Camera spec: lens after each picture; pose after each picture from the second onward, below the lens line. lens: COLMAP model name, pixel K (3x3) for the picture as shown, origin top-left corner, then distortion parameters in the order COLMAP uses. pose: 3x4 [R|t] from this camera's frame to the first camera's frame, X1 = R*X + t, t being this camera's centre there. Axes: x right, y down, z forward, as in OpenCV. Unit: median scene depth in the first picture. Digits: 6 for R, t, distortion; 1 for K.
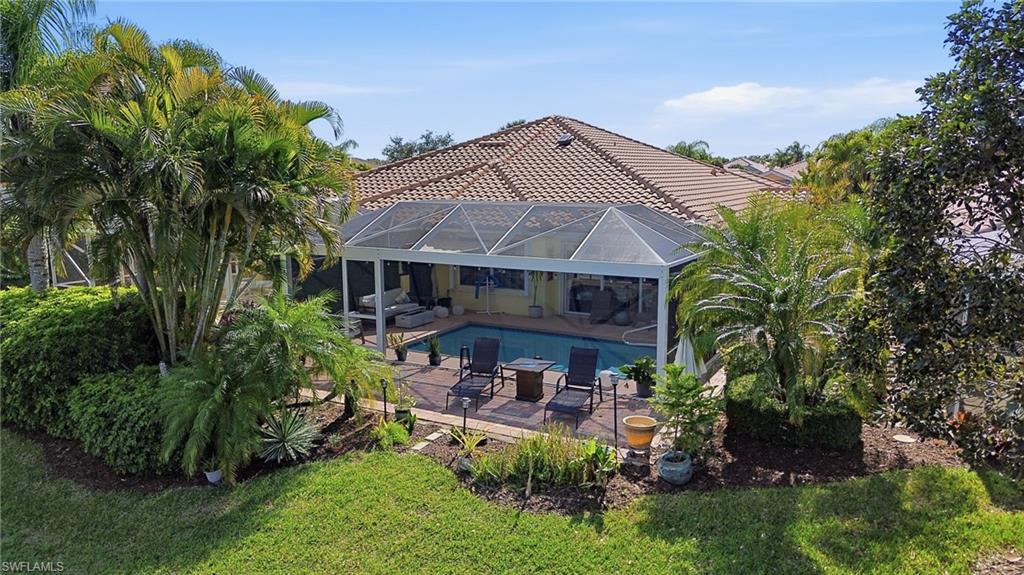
lens RADIAL K [[720.9, 0, 512.0], [0, 720.9, 287.5], [0, 0, 1]] dist [-0.001047, -0.000055]
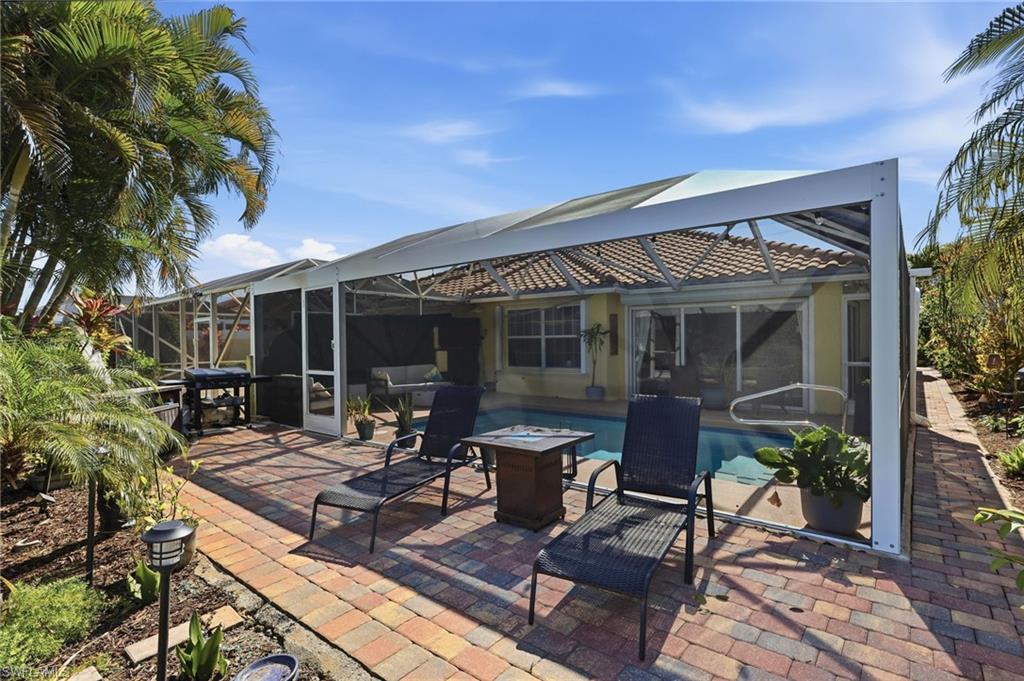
lens RADIAL K [[480.8, 0, 512.0], [0, 480.8, 340.5], [0, 0, 1]] dist [0.000297, -0.000033]
pose [[0.981976, -0.009825, -0.188750, 0.066085], [-0.021385, 0.986460, -0.162604, 0.096435], [0.187791, 0.163710, 0.968470, 0.704085]]
